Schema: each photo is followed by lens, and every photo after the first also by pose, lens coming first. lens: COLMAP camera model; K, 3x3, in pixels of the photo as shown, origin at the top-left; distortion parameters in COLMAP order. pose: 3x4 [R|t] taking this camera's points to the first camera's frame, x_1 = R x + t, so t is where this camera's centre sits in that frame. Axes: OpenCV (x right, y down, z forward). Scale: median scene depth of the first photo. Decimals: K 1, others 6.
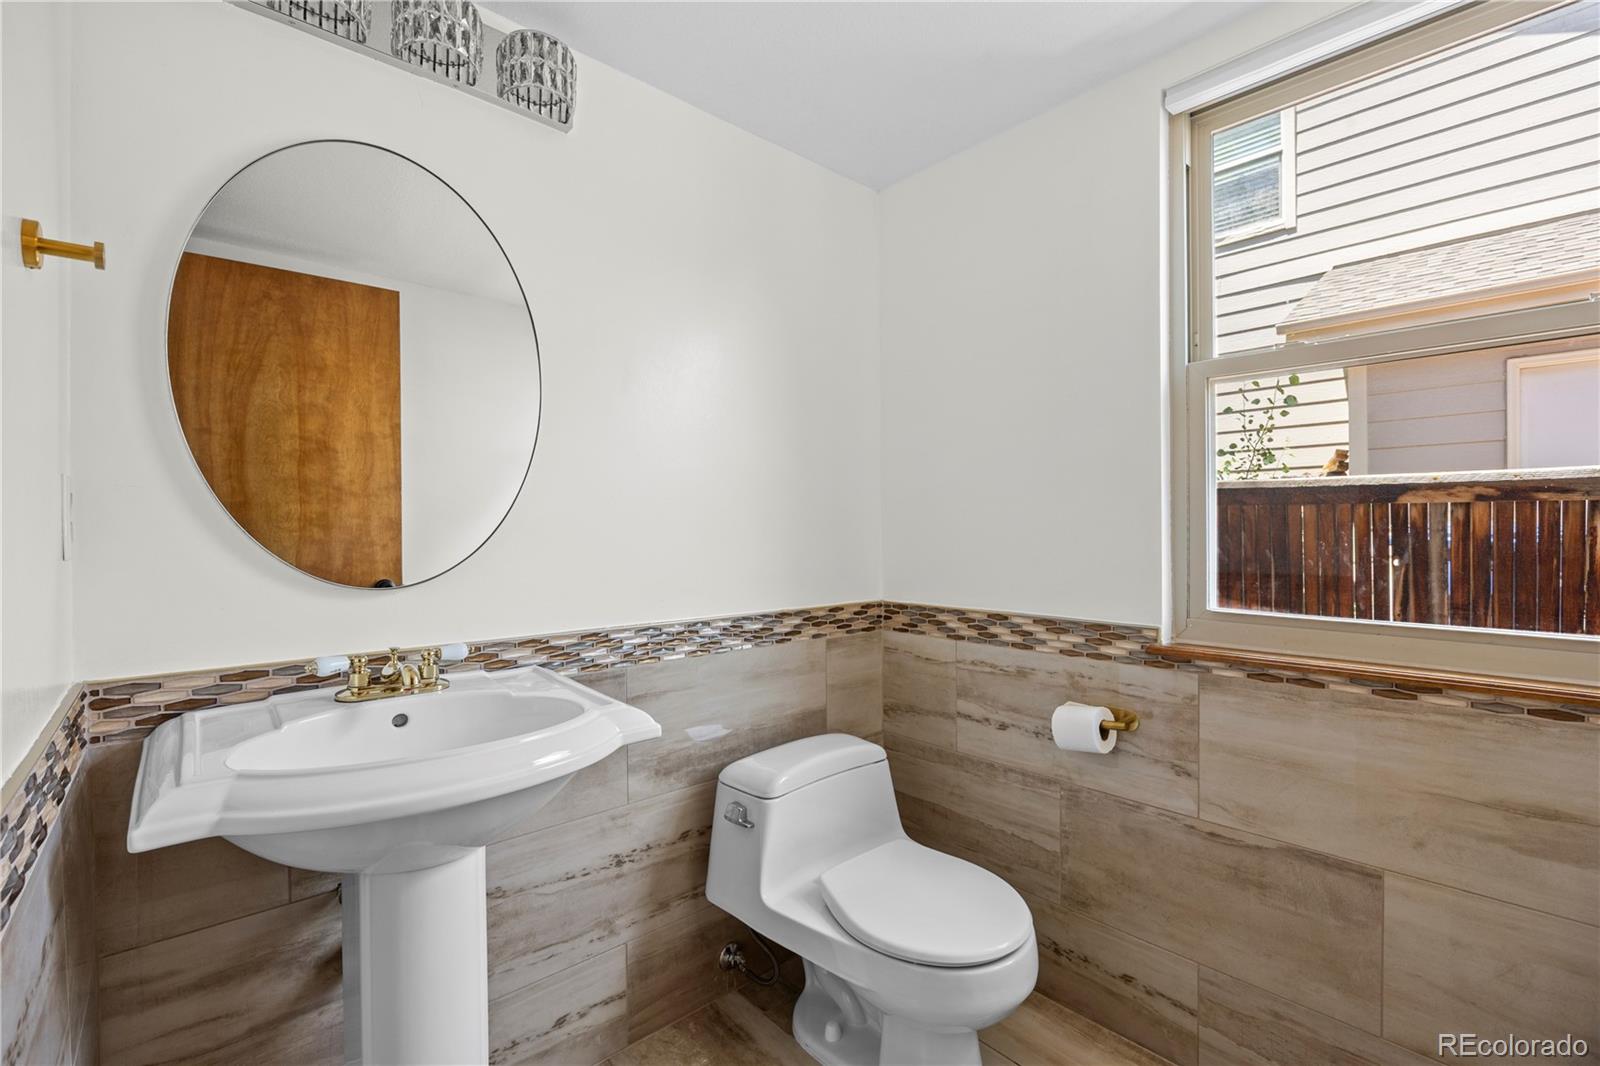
lens RADIAL K [[704.4, 0, 797.7], [0, 704.4, 521.2], [0, 0, 1]] dist [-0.009016, 0.000187]
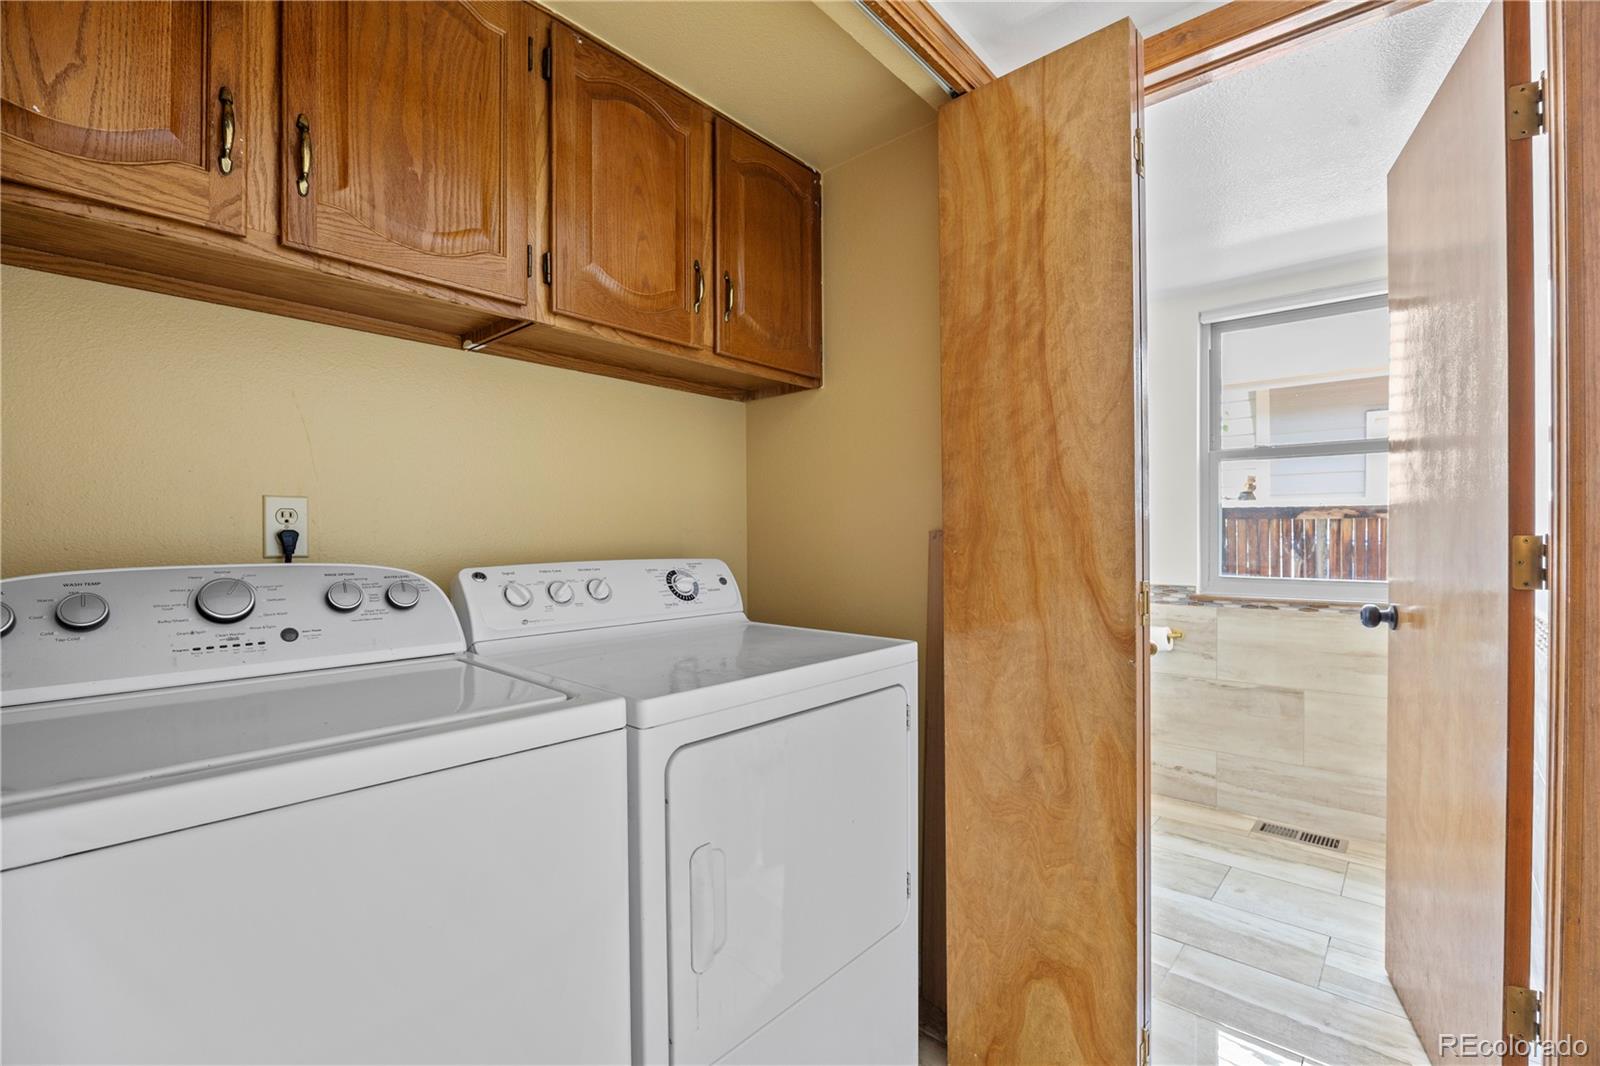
lens RADIAL K [[697.4, 0, 803.8], [0, 697.4, 528.3], [0, 0, 1]] dist [-0.014621, 0.000584]
pose [[0.994483, 0.003224, 0.104848, -0.777192], [-0.003264, 0.999995, 0.000209, -0.005443], [-0.104846, -0.000550, 0.994488, -0.812755]]
